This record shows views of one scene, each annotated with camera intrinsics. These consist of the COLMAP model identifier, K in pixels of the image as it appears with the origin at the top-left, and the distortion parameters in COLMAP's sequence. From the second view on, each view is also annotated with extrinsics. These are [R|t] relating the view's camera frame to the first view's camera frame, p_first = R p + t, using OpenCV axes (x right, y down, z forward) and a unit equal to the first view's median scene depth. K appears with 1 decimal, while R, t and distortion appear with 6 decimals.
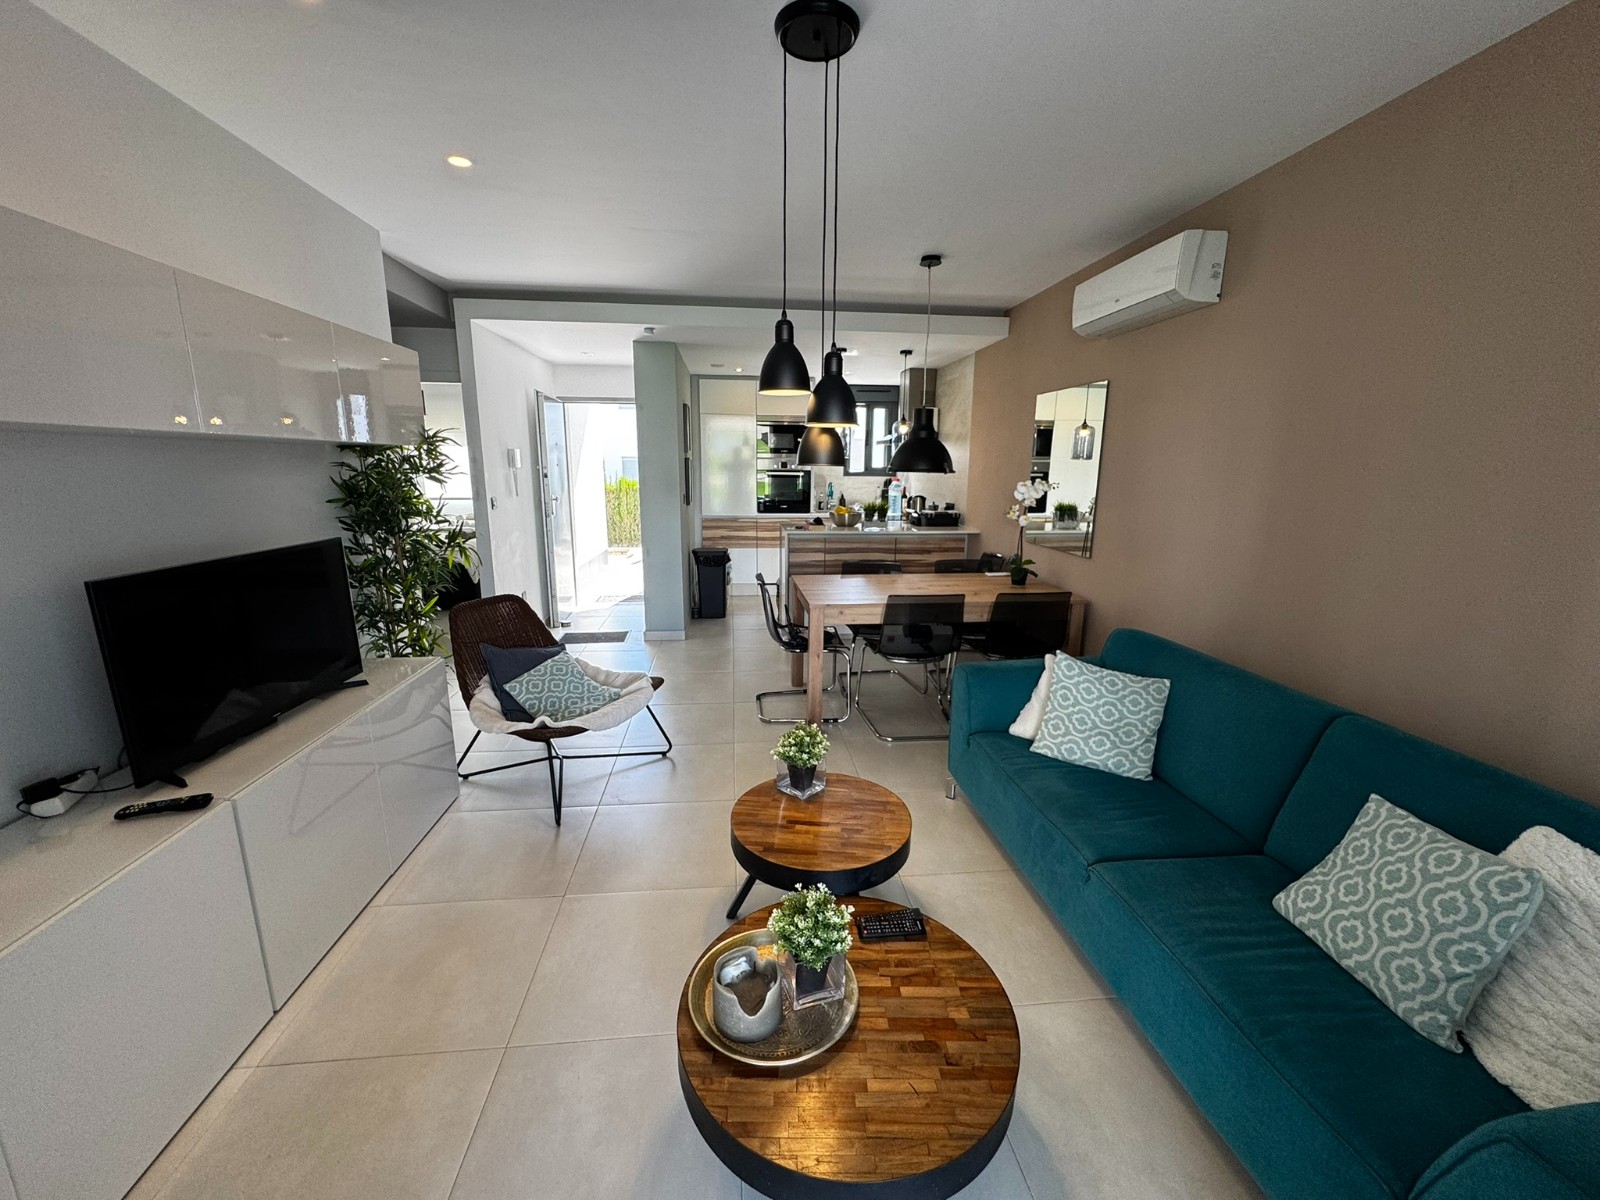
lens RADIAL K [[640.9, 0, 800.0], [0, 640.9, 600.0], [0, 0, 1]] dist [-0.002103, -0.000346]
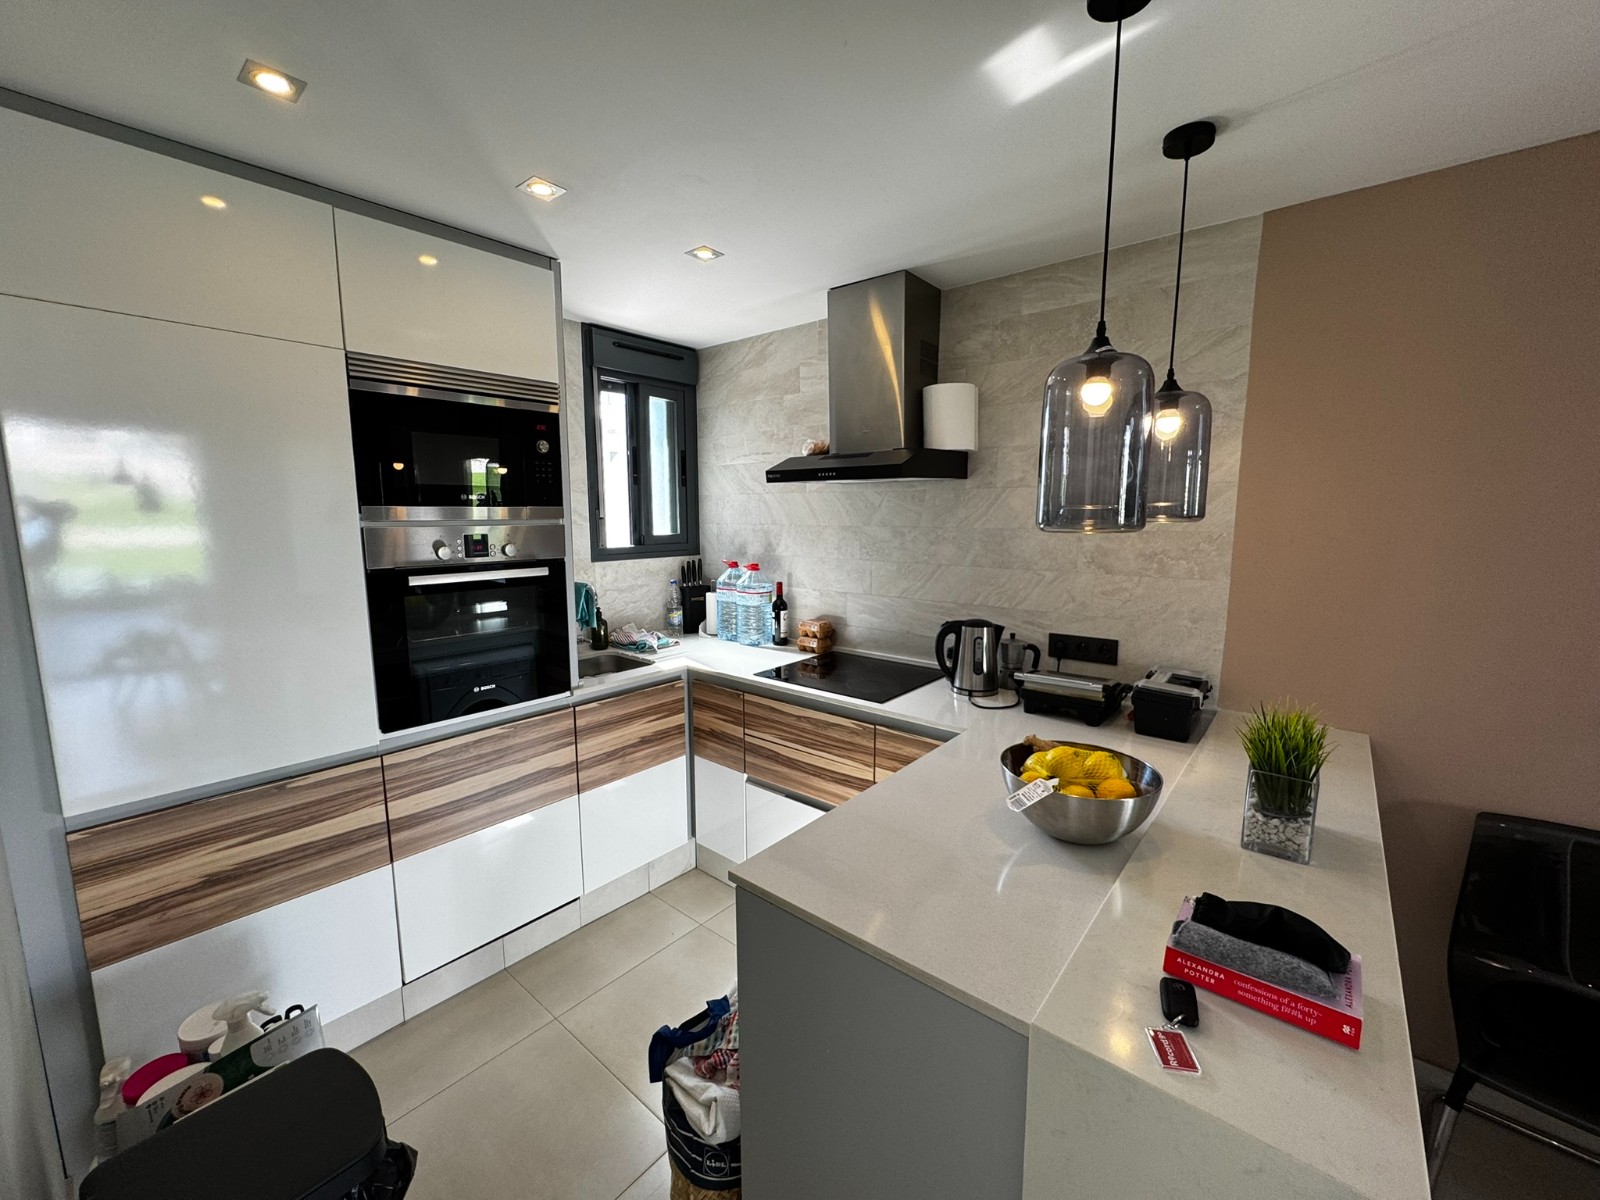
lens RADIAL K [[640.9, 0, 800.0], [0, 640.9, 600.0], [0, 0, 1]] dist [-0.002103, -0.000346]
pose [[0.720934, -0.104164, 0.685131, -0.362266], [0.150657, 0.988552, -0.008236, -0.503278], [-0.676430, 0.109157, 0.728373, 2.168261]]
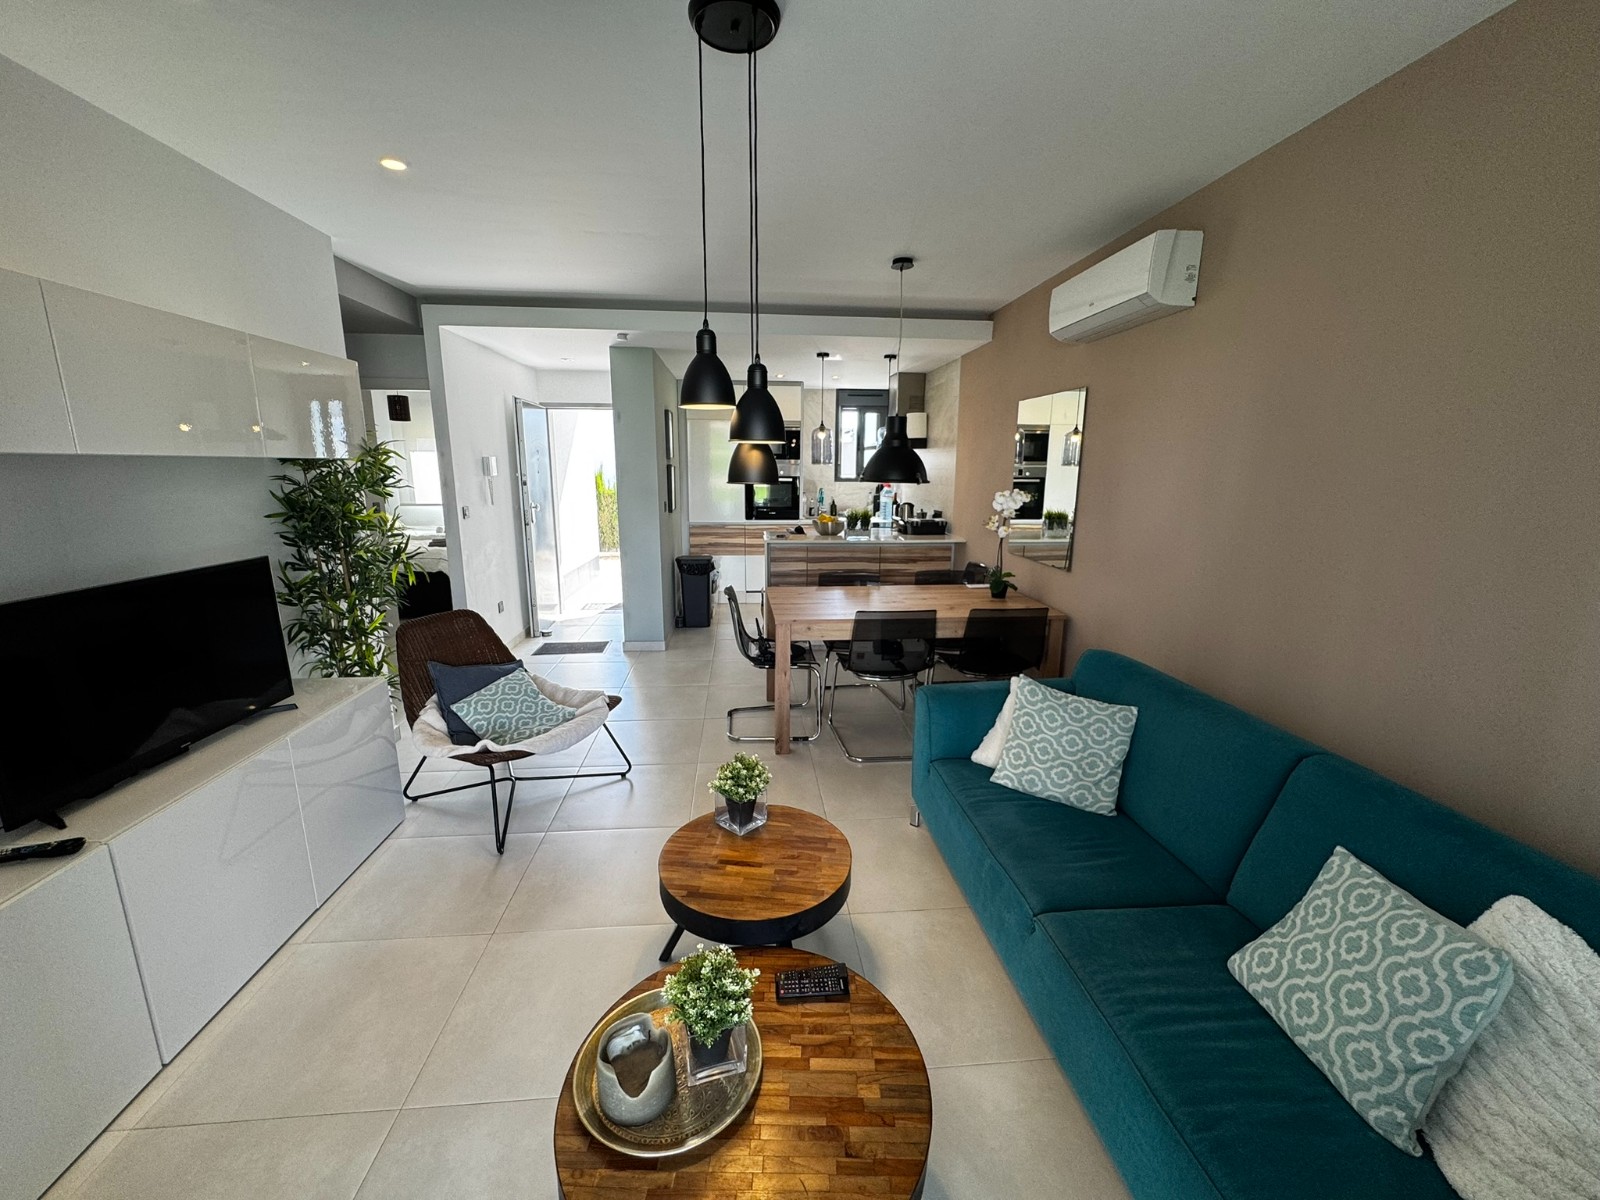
lens RADIAL K [[640.9, 0, 800.0], [0, 640.9, 600.0], [0, 0, 1]] dist [-0.002103, -0.000346]
pose [[0.999894, 0.001646, -0.014433, 0.099342], [-0.001676, 0.999996, -0.002118, -0.032062], [0.014429, 0.002142, 0.999894, 0.053115]]
